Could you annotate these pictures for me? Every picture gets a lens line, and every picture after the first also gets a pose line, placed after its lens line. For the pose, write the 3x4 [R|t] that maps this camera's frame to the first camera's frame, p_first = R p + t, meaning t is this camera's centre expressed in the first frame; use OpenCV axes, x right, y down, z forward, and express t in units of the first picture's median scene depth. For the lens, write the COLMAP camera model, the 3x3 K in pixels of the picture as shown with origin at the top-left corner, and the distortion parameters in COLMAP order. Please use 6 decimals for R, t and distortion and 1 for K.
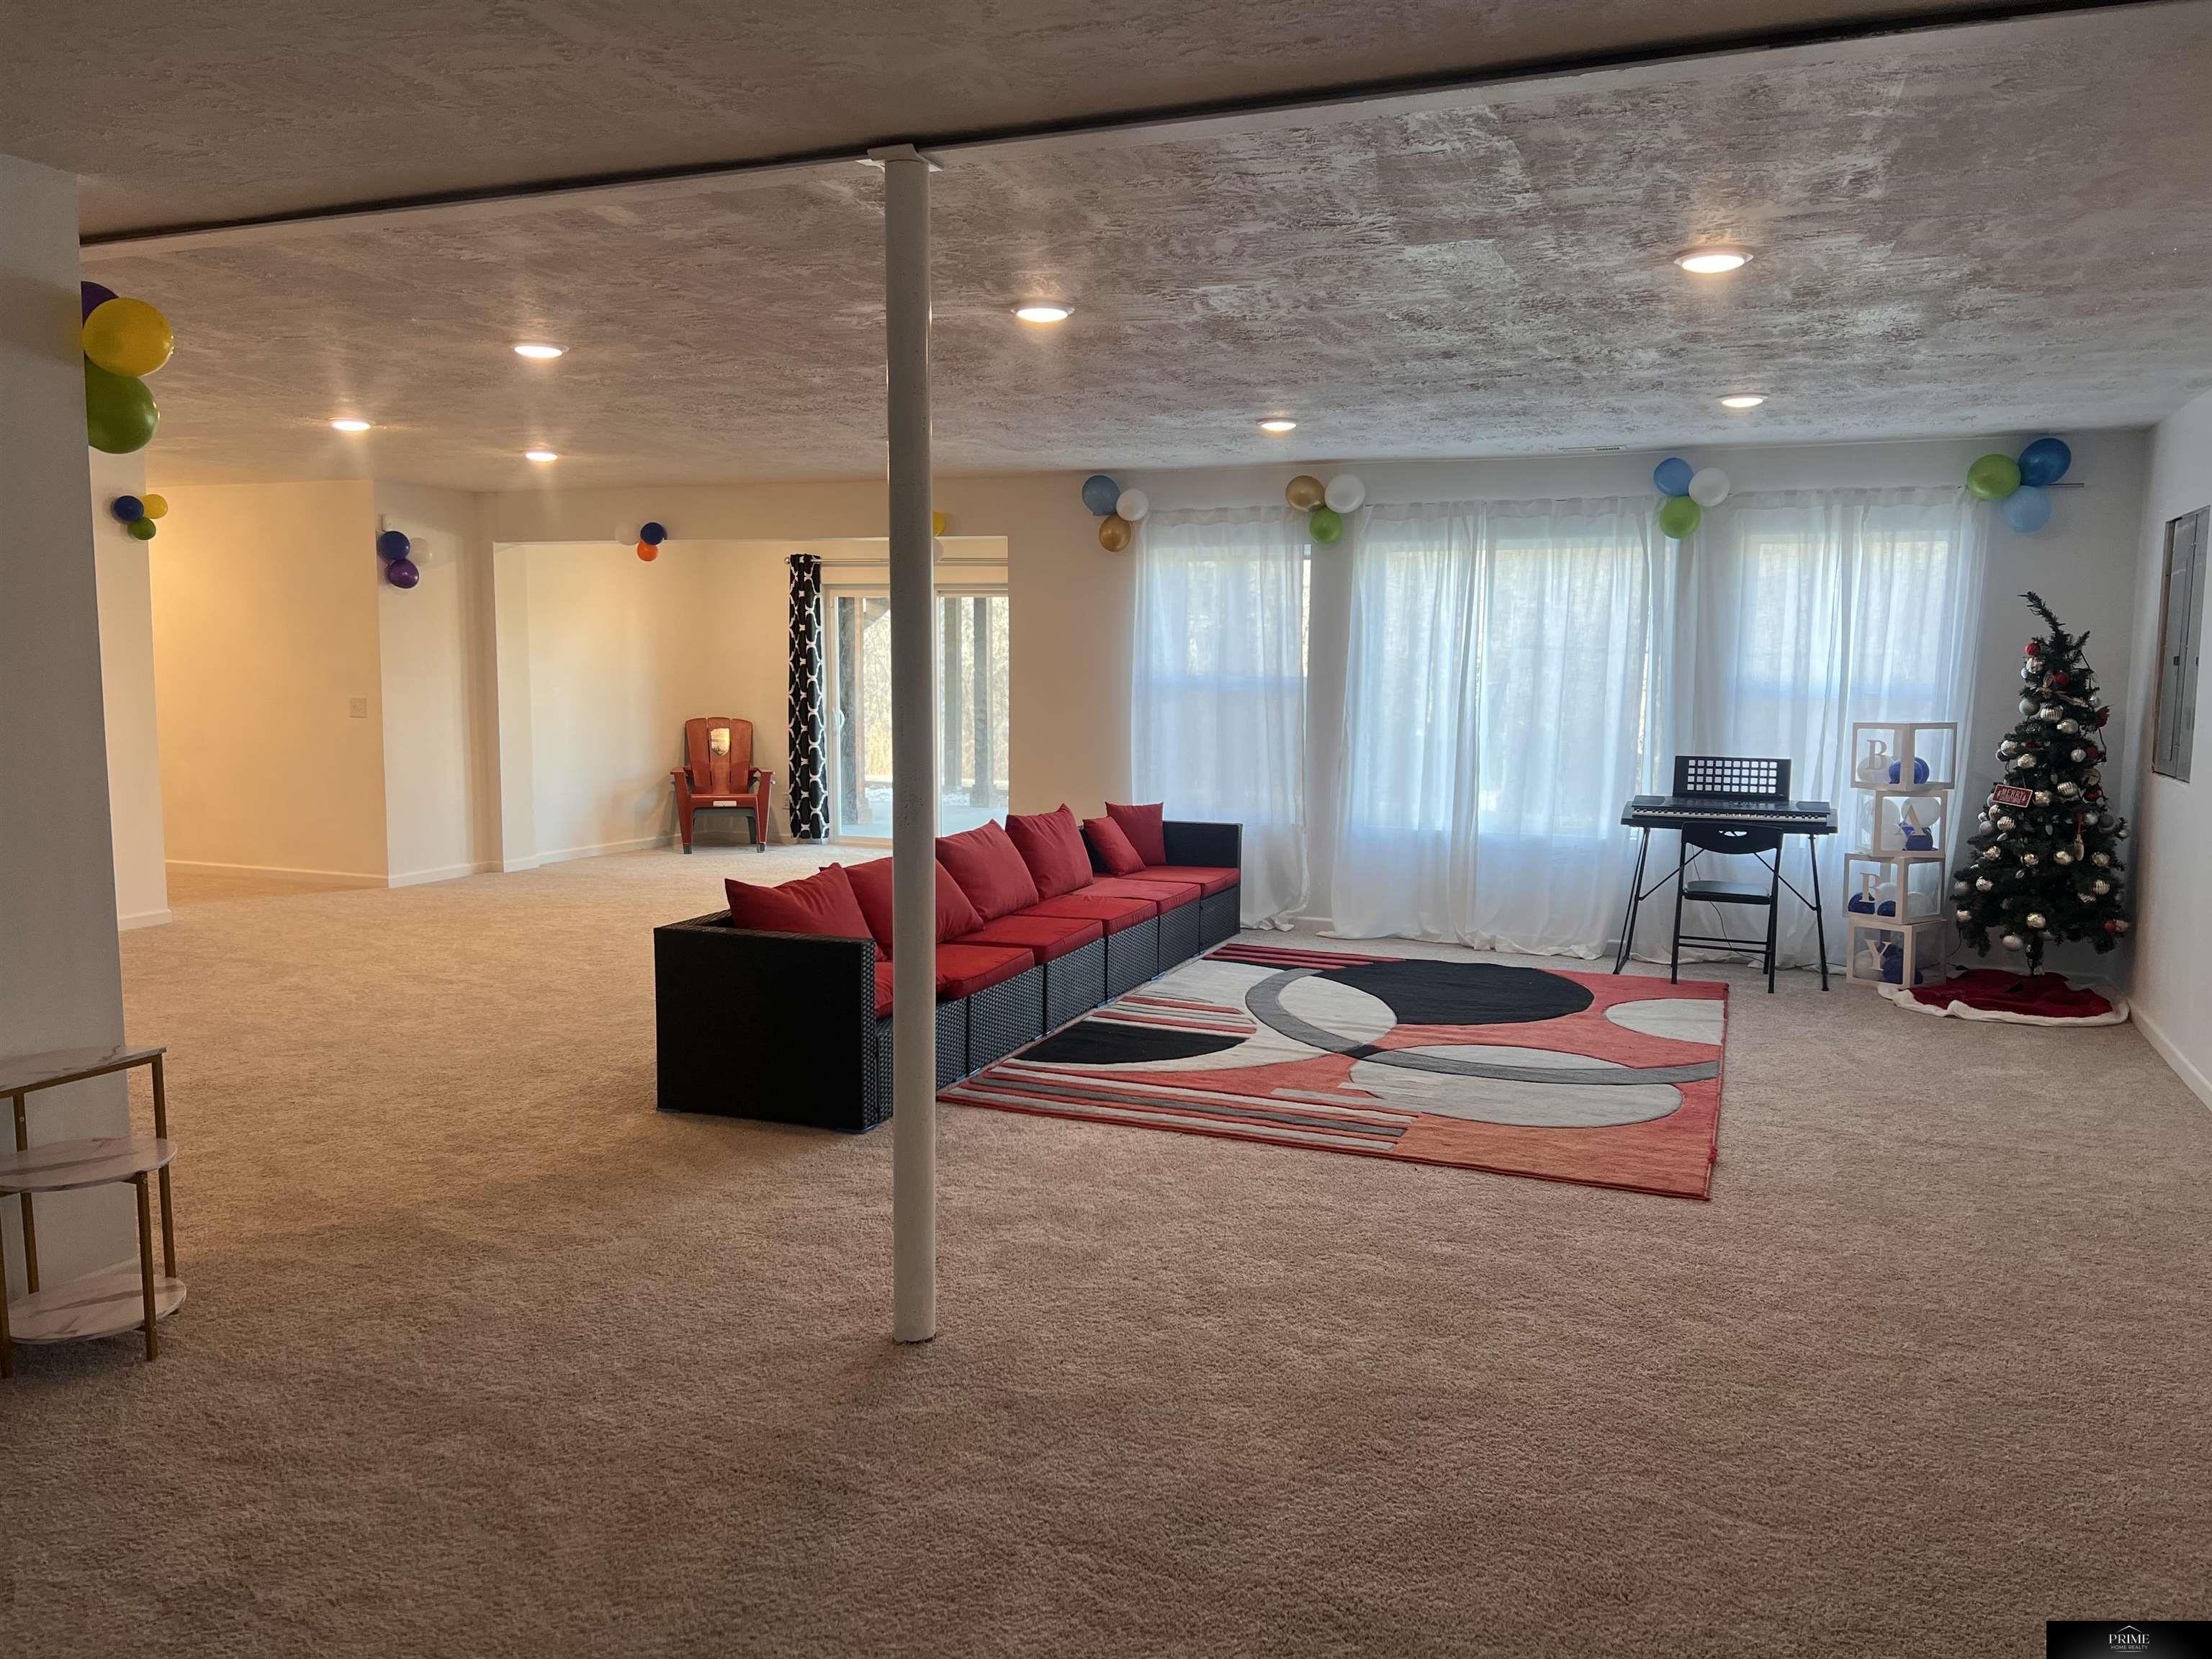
lens RADIAL K [[1646.4, 0, 1092.4], [0, 1646.4, 839.9], [0, 0, 1]] dist [0.064722, -0.088444]
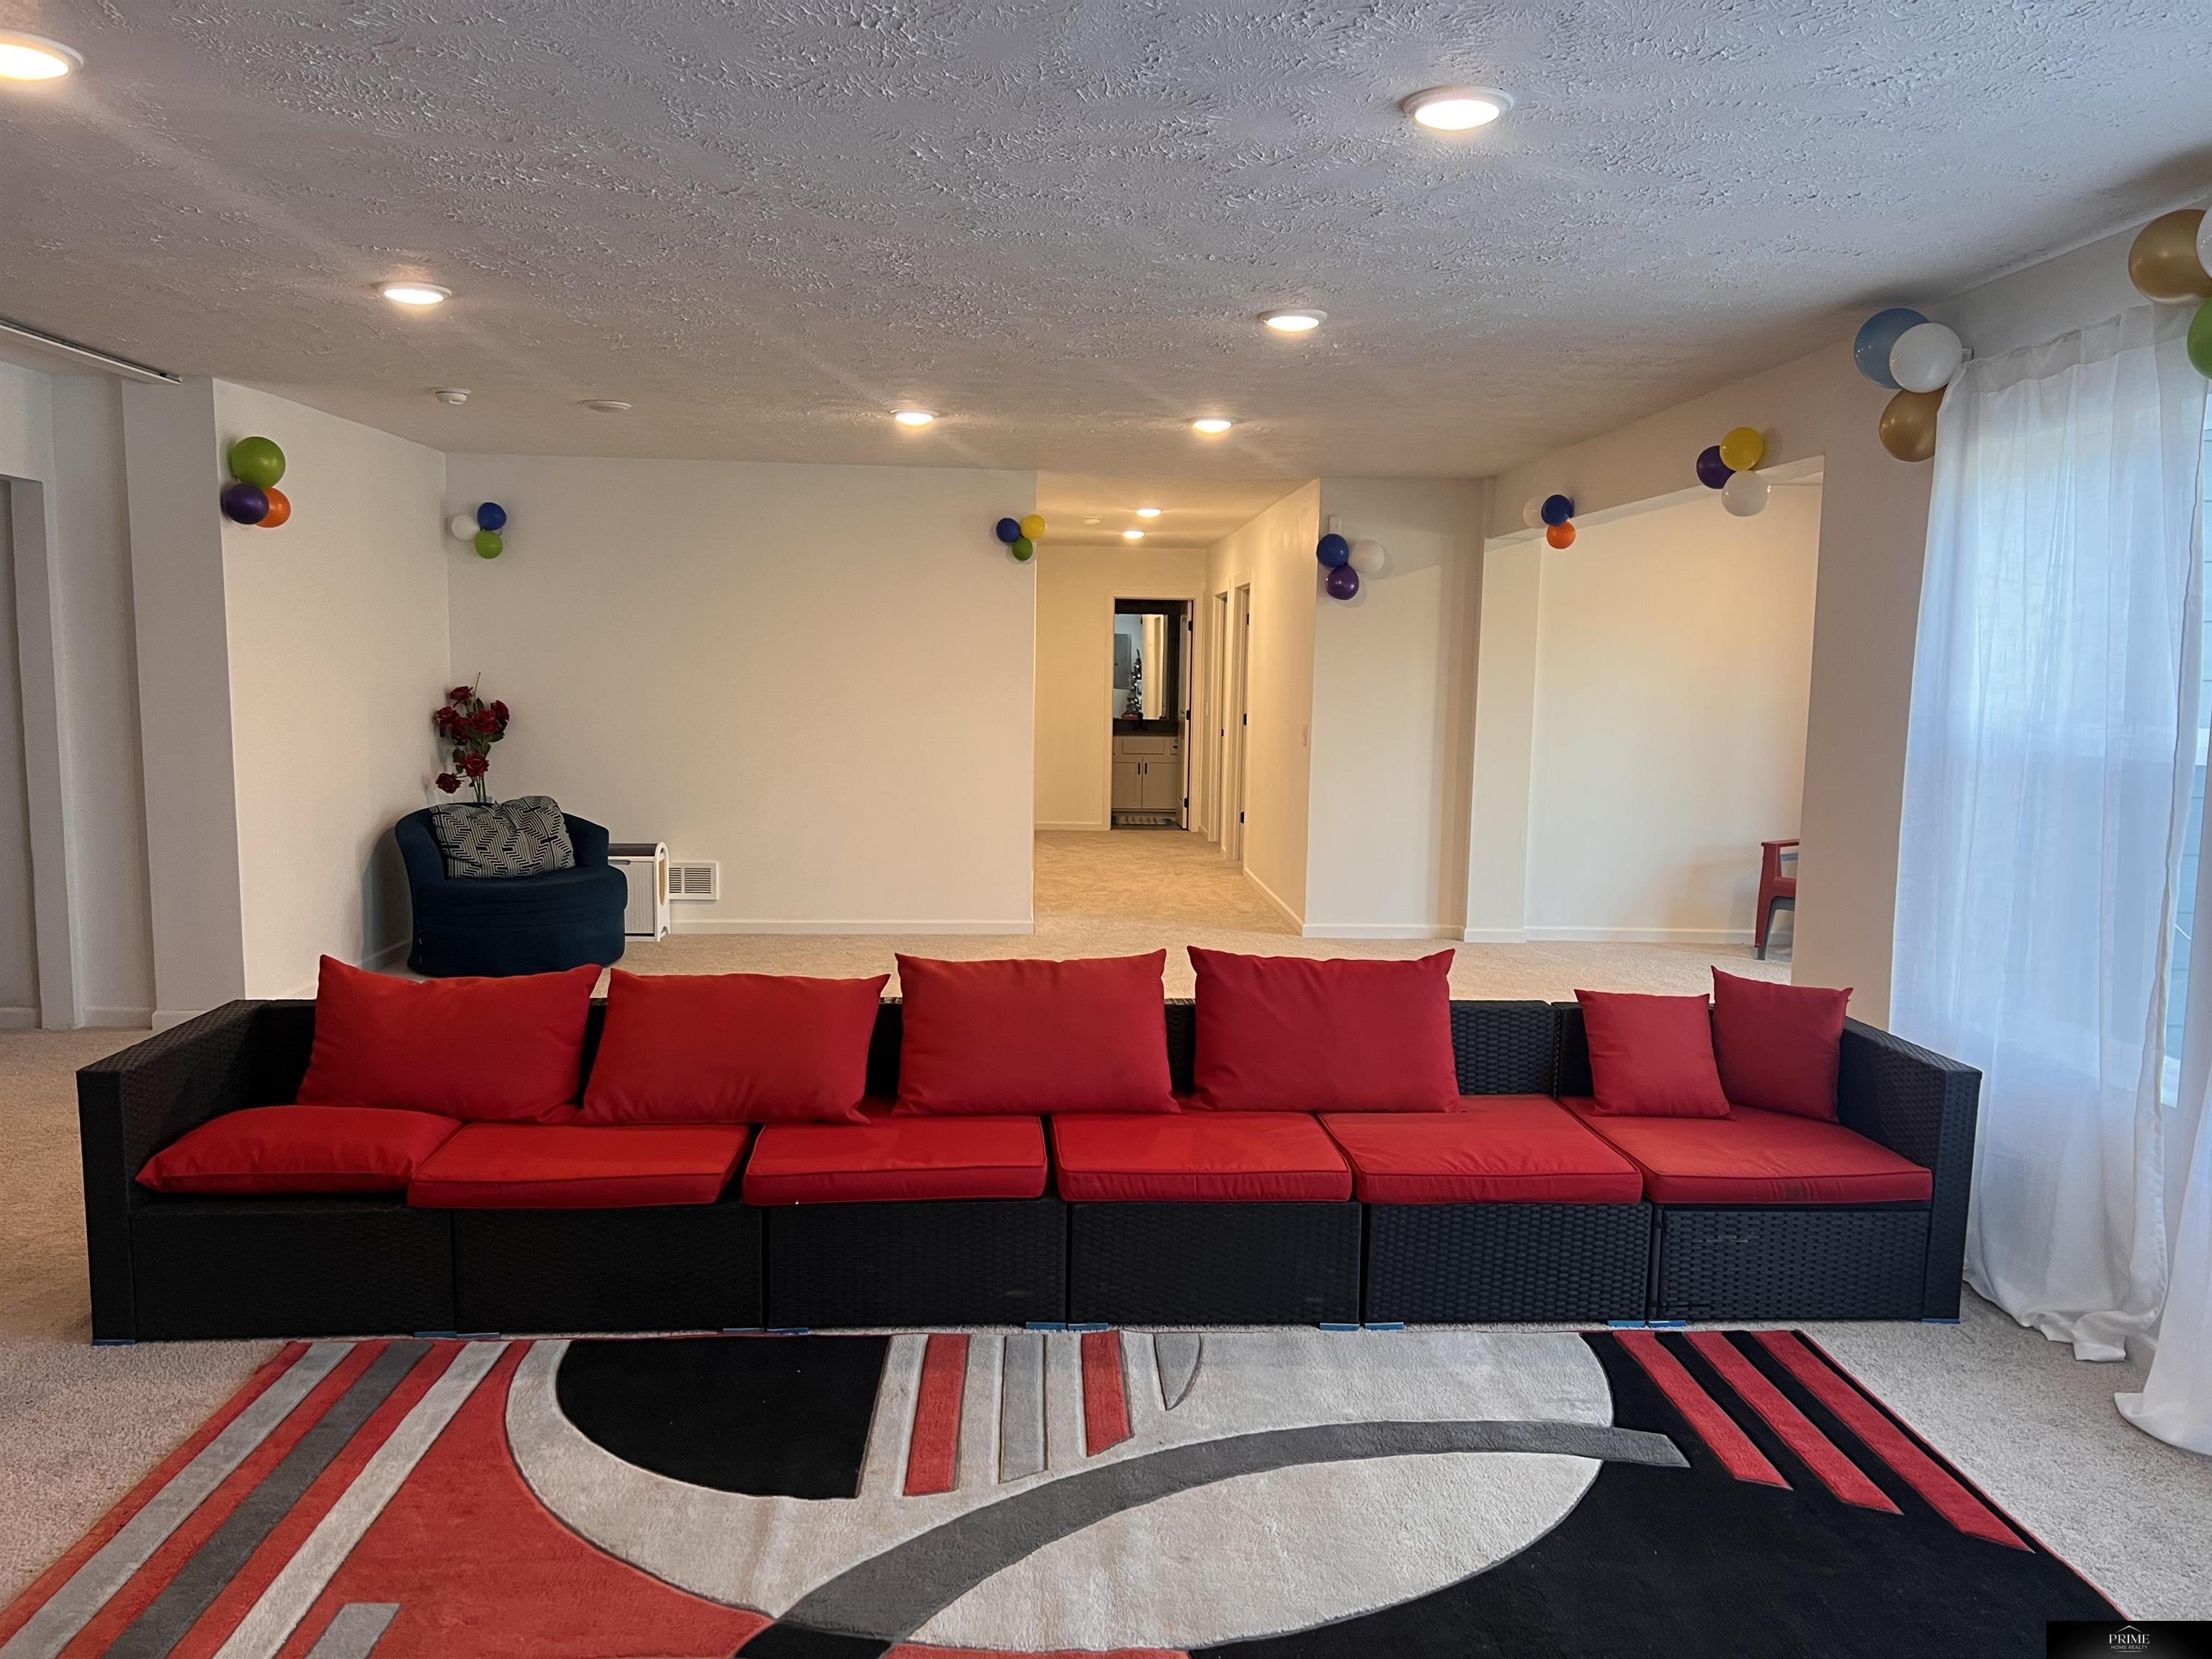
lens RADIAL K [[1650.4, 0, 1106.0], [0, 1650.4, 829.5], [0, 0, 1]] dist [0.064897, -0.084236]
pose [[0.430560, 0.087739, -0.898287, 0.322433], [-0.110348, 0.992915, 0.044090, -0.056524], [0.895791, 0.080141, 0.437191, 0.520673]]
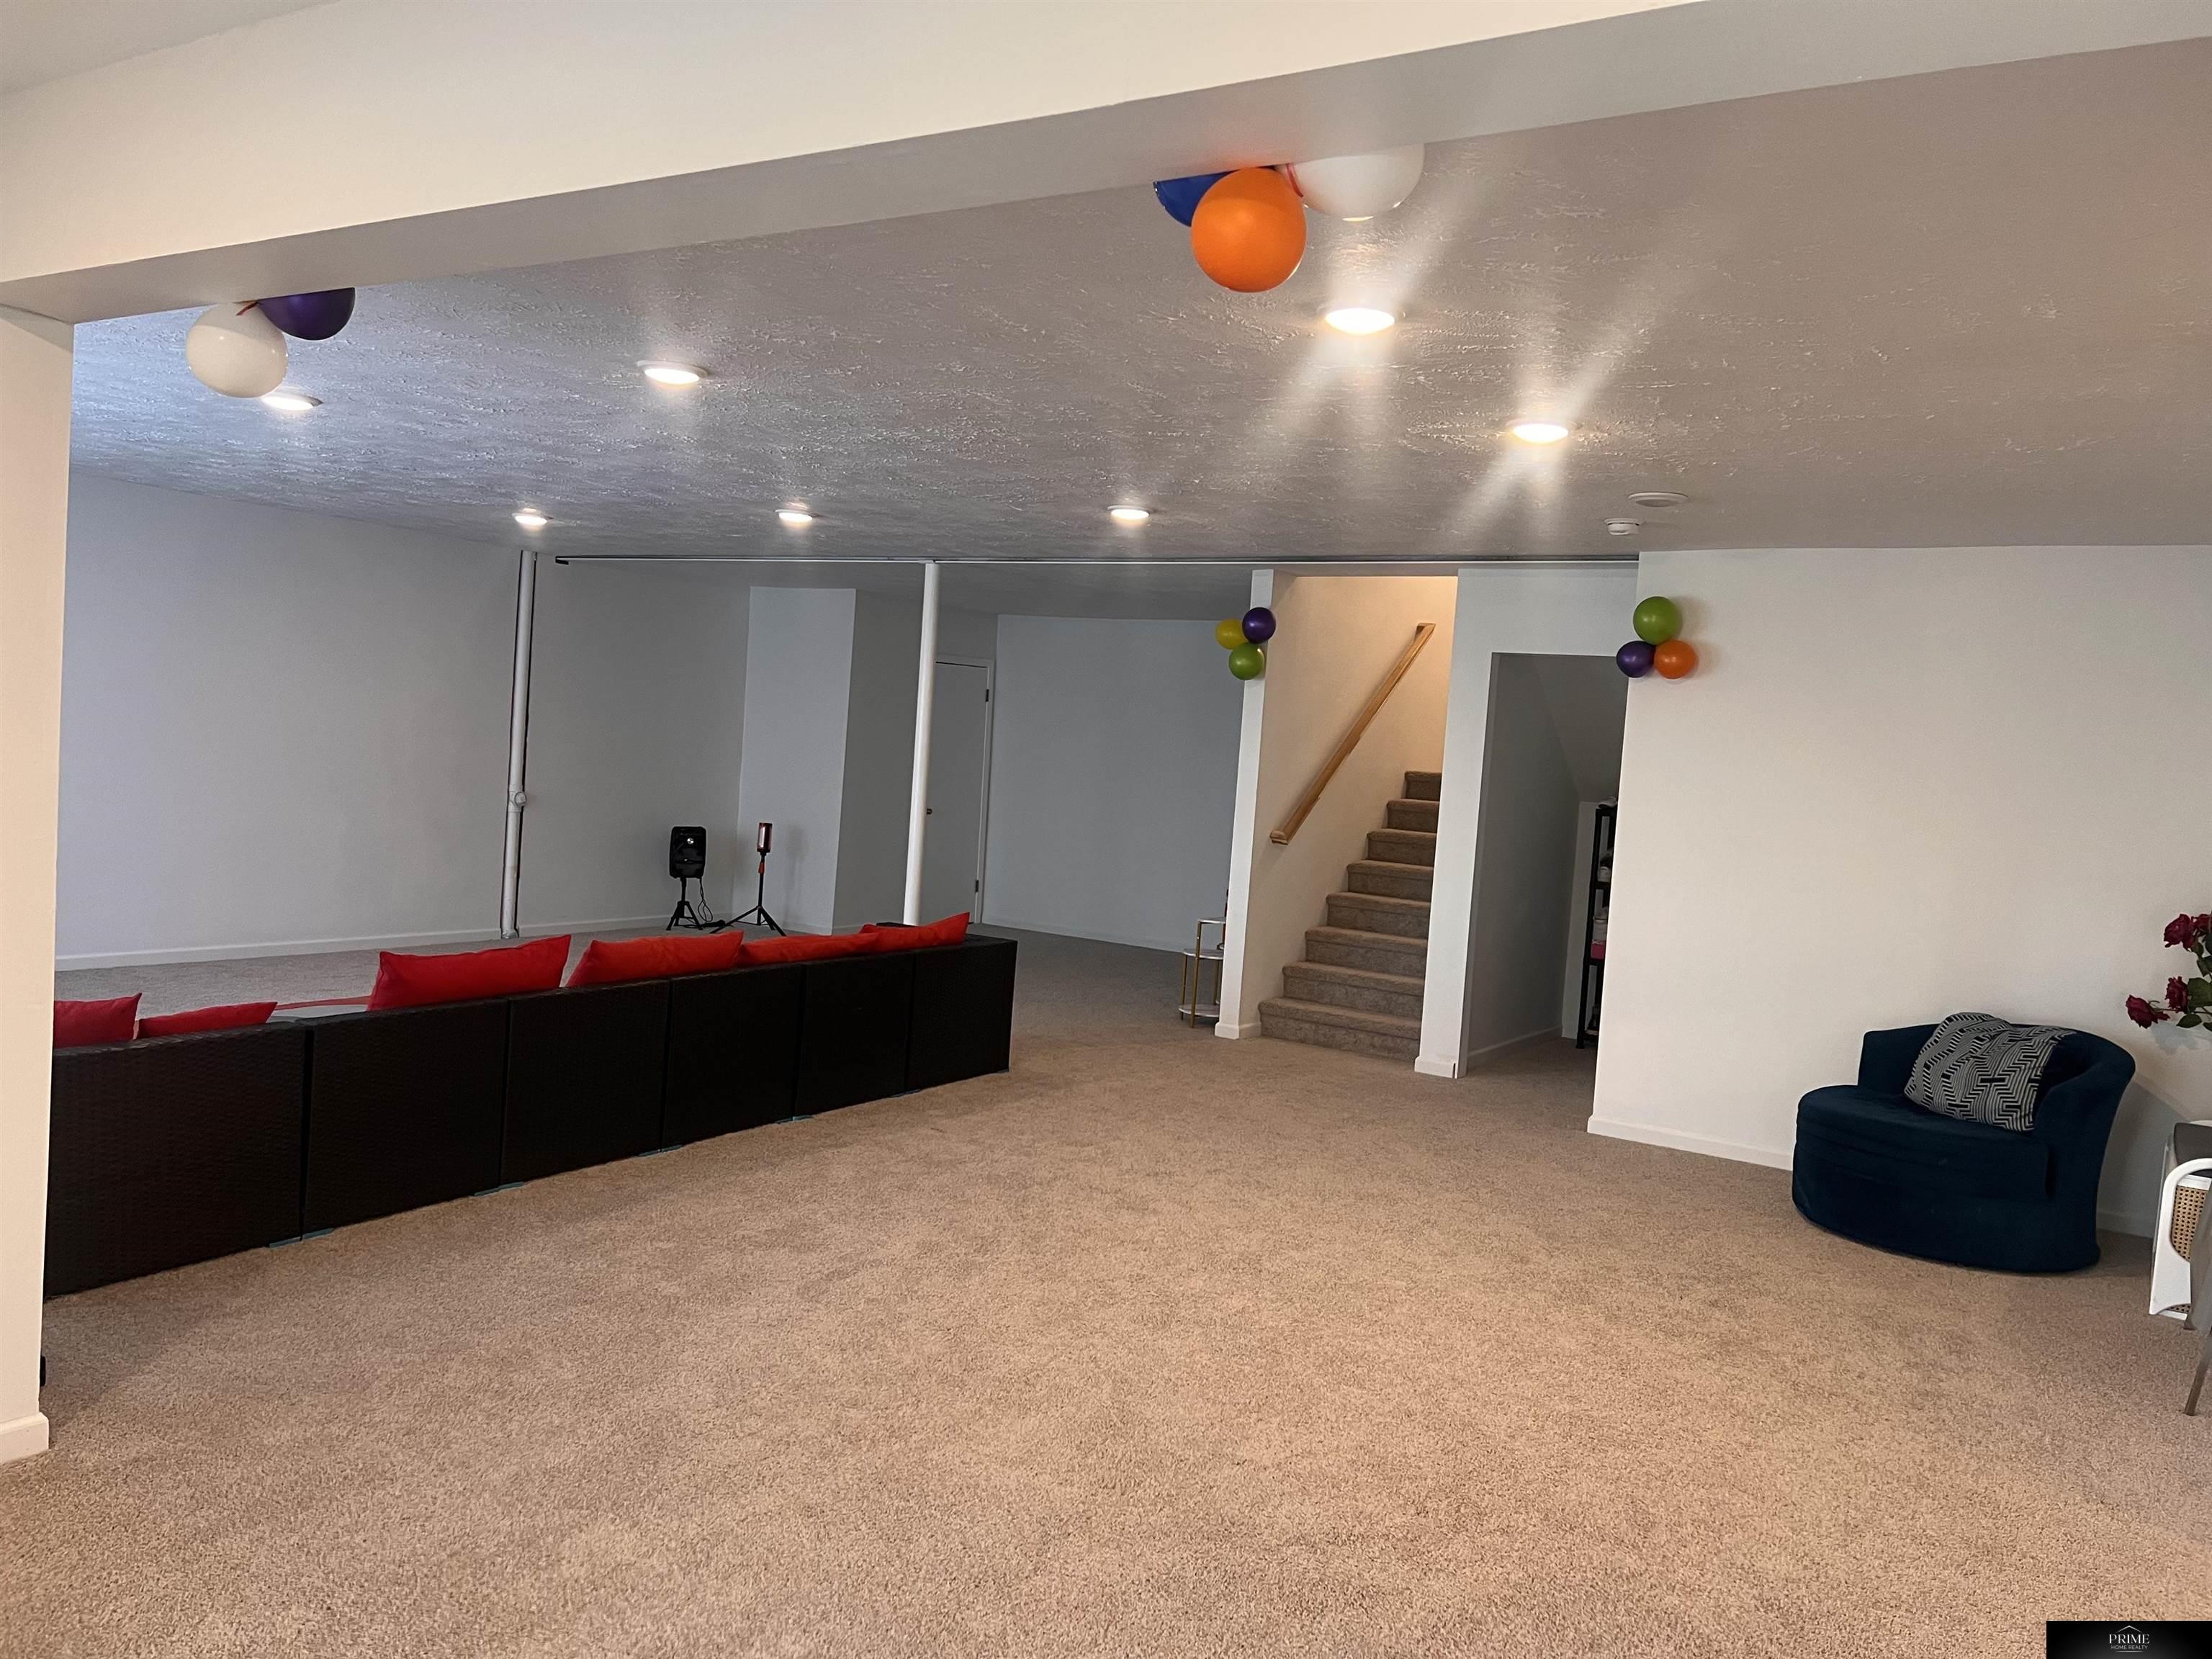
lens RADIAL K [[1646.4, 0, 1092.4], [0, 1646.4, 839.9], [0, 0, 1]] dist [0.064722, -0.088444]
pose [[-0.985195, -0.084169, 0.149356, -0.279864], [-0.057607, 0.983058, 0.174008, -0.147852], [-0.161471, 0.162828, -0.973352, 1.213198]]
